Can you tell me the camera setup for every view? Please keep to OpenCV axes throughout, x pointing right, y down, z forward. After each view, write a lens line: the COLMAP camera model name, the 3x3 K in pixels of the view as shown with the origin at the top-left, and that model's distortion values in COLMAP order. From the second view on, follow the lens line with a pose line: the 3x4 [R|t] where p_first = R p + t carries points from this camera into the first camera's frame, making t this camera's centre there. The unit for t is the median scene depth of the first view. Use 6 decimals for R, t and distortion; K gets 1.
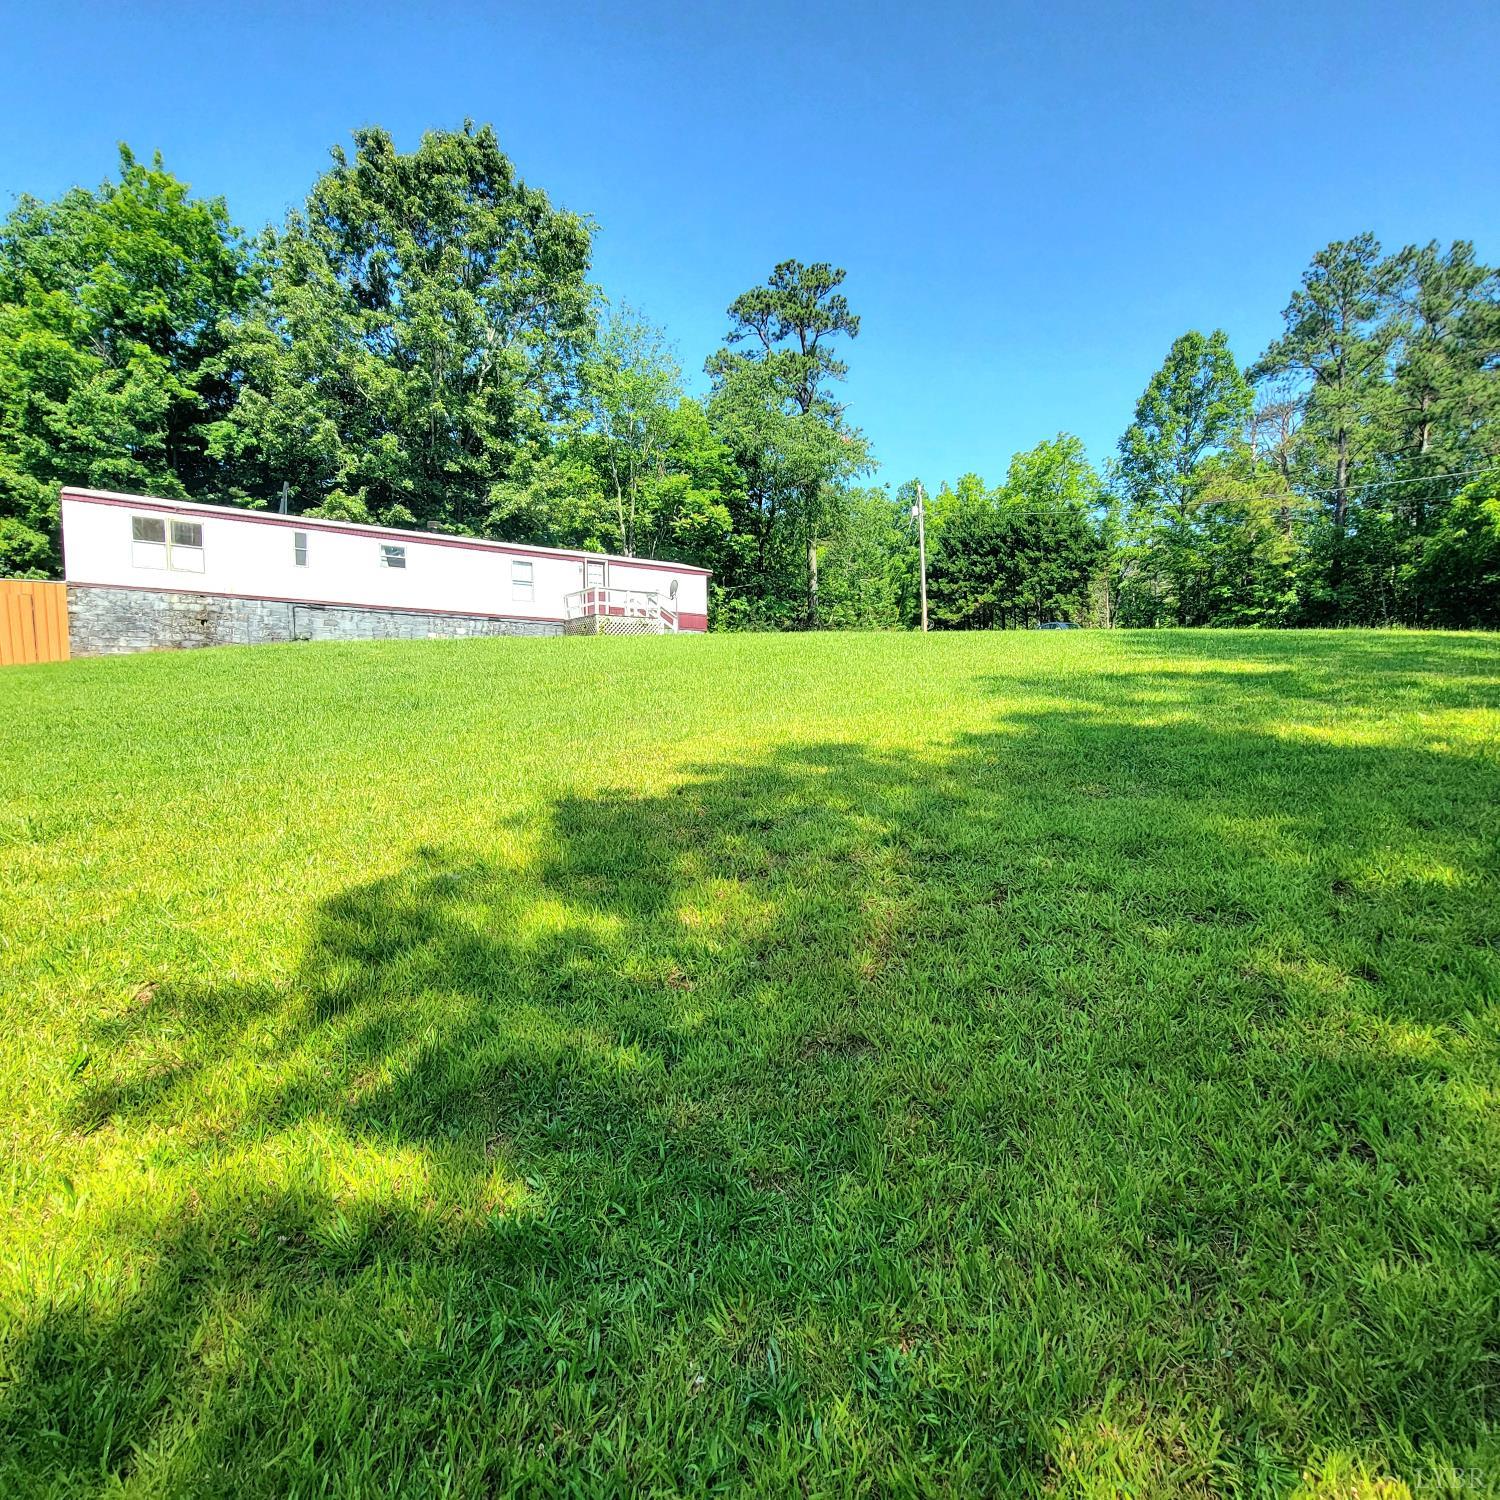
lens RADIAL K [[821.7, 0, 736.5], [0, 821.7, 769.3], [0, 0, 1]] dist [-0.006031, 0.000945]
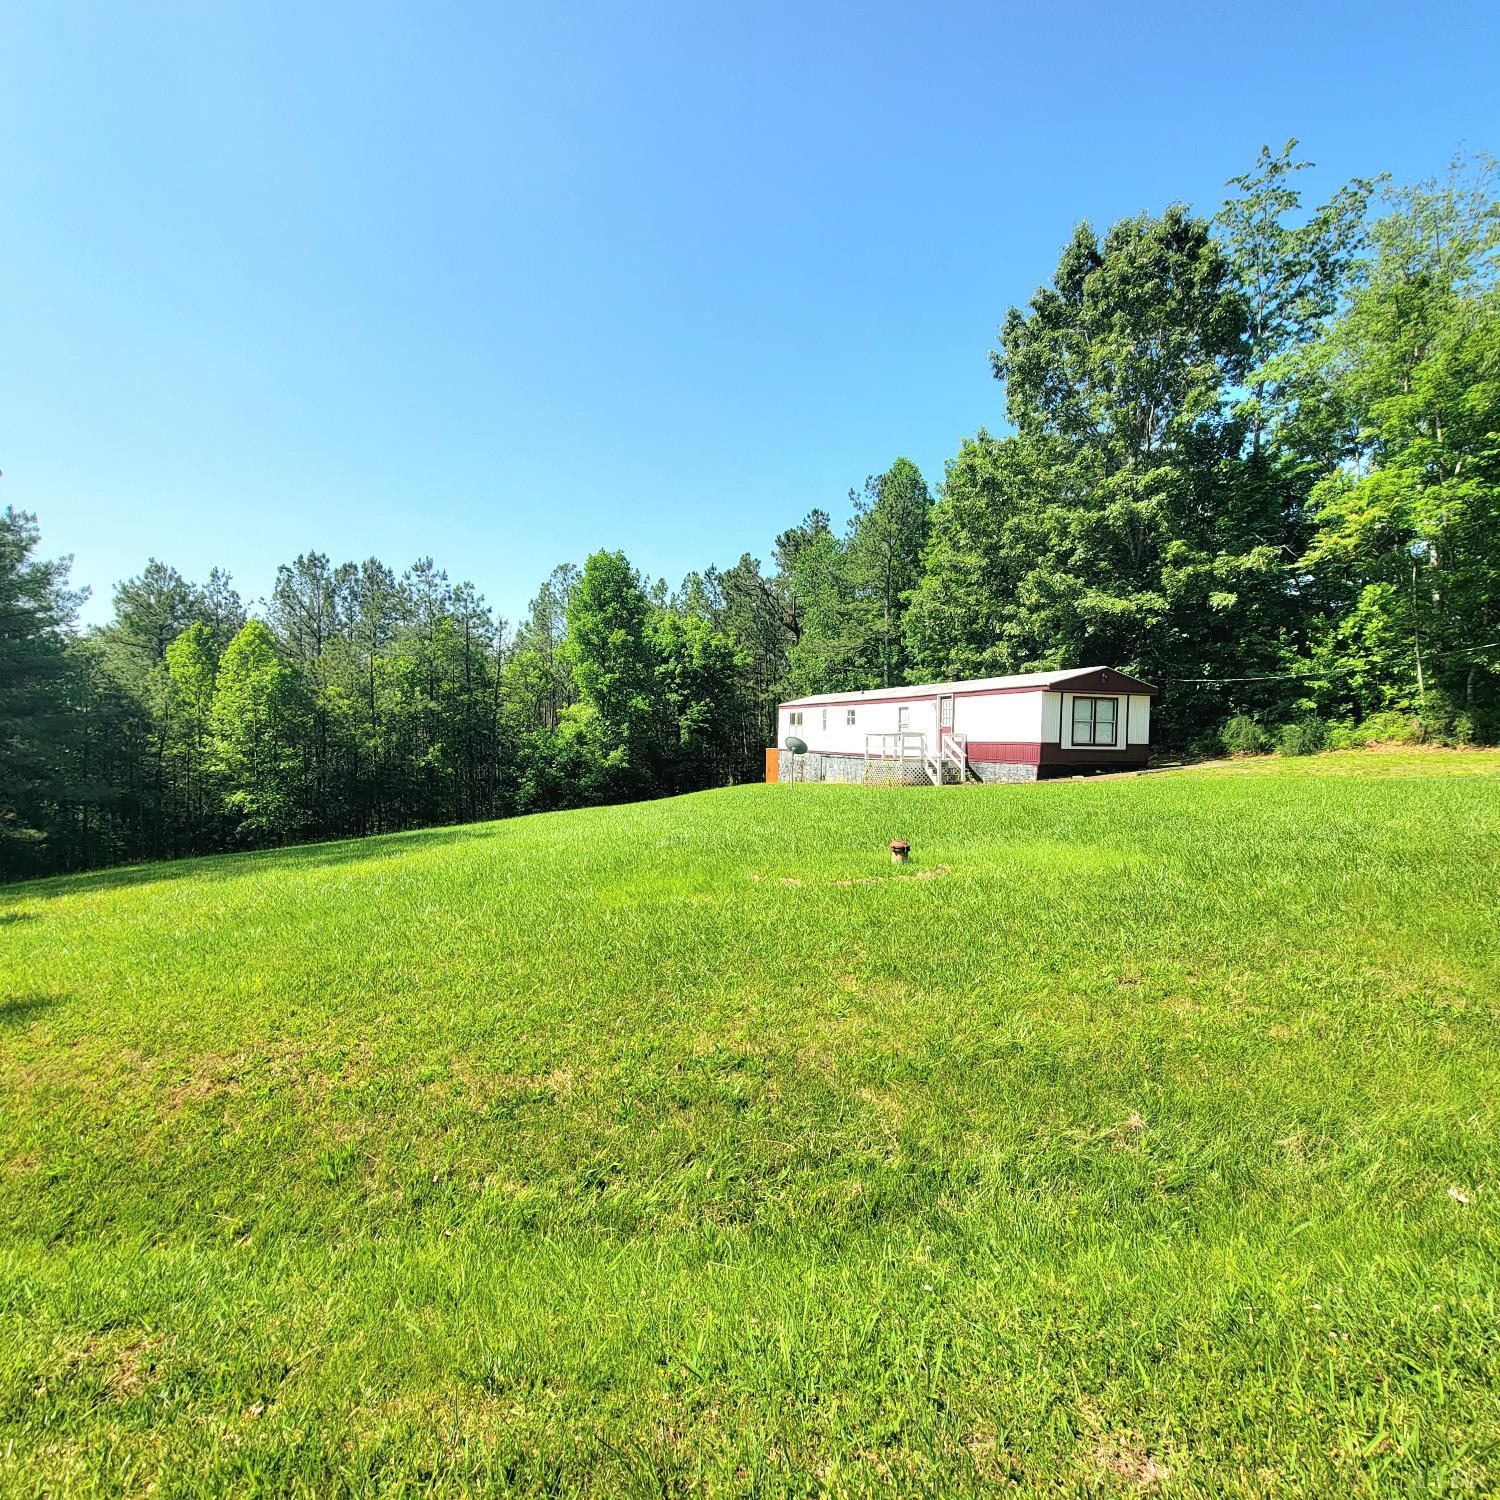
lens RADIAL K [[821.7, 0, 734.0], [0, 821.7, 775.7], [0, 0, 1]] dist [-0.006031, 0.000945]
pose [[-0.299130, 0.049511, -0.952927, 0.890397], [-0.069735, 0.994848, 0.073579, -0.229709], [0.951661, 0.088462, -0.294136, 1.133334]]
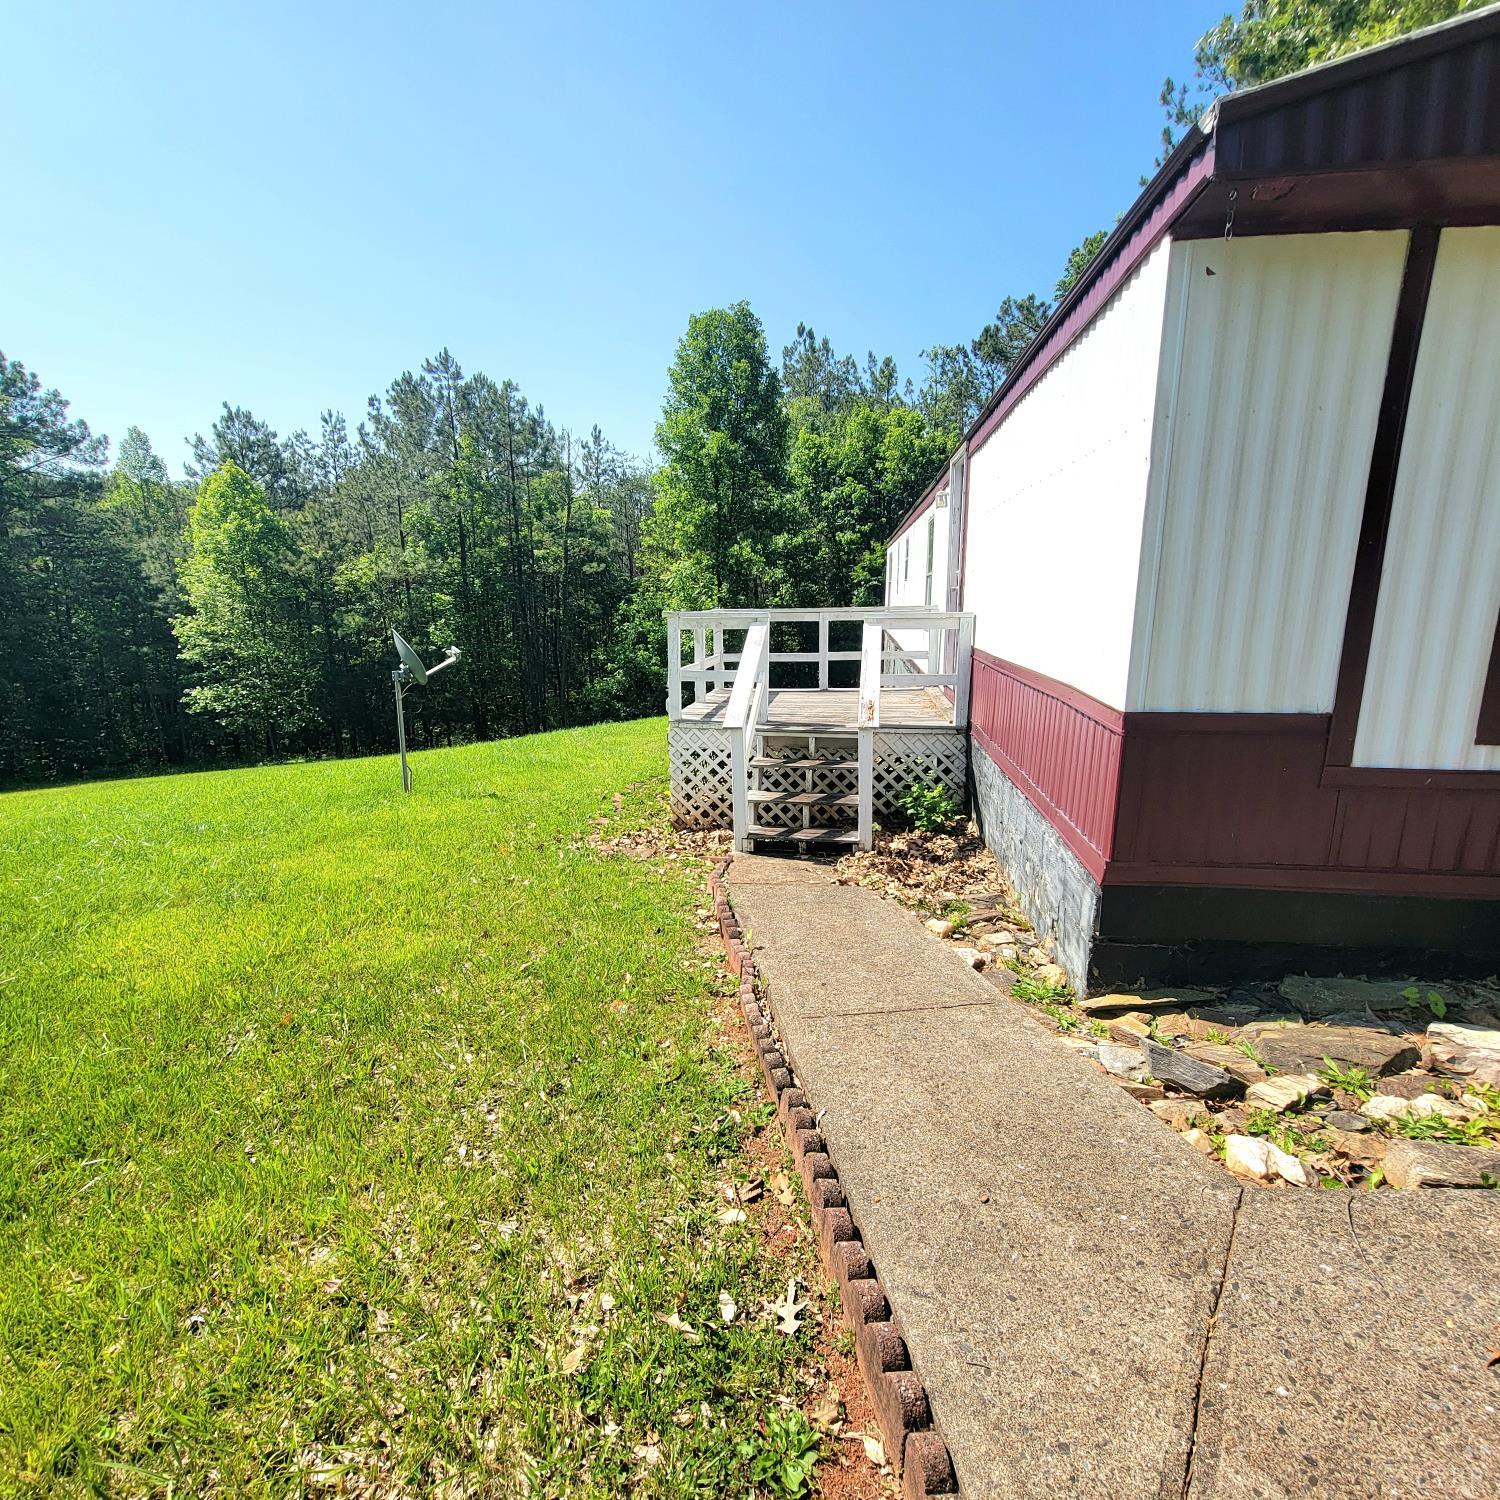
lens RADIAL K [[821.7, 0, 729.9], [0, 821.7, 775.0], [0, 0, 1]] dist [-0.006031, 0.000945]
pose [[-0.709440, 0.167125, -0.684664, 0.065746], [-0.028883, 0.963766, 0.265182, -0.241769], [0.704174, 0.207906, -0.678907, 1.221008]]
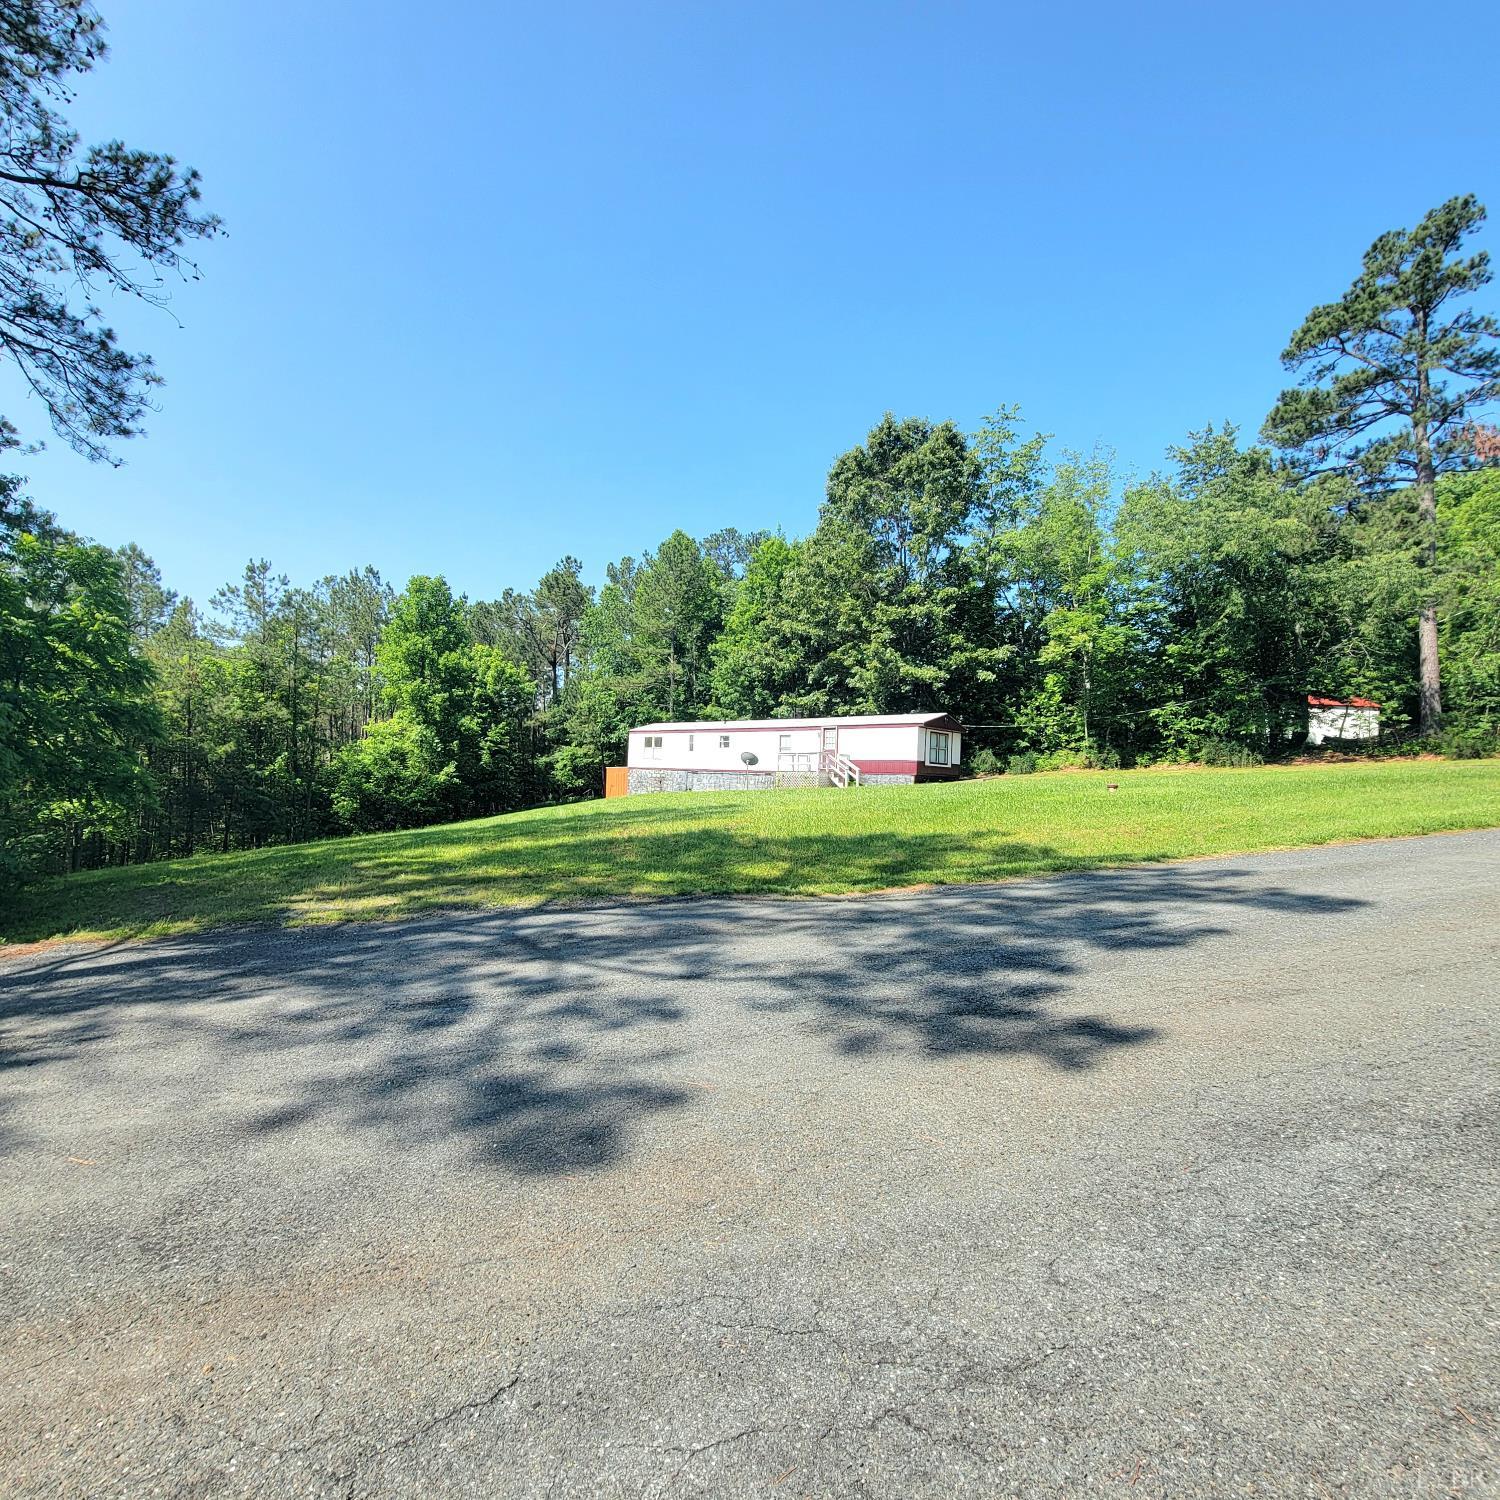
lens RADIAL K [[821.7, 0, 735.9], [0, 821.7, 778.6], [0, 0, 1]] dist [-0.006031, 0.000945]
pose [[0.185158, 0.008089, -0.982675, 1.216768], [-0.096541, 0.995279, -0.009998, -0.152174], [0.977955, 0.096719, 0.185065, 0.651411]]
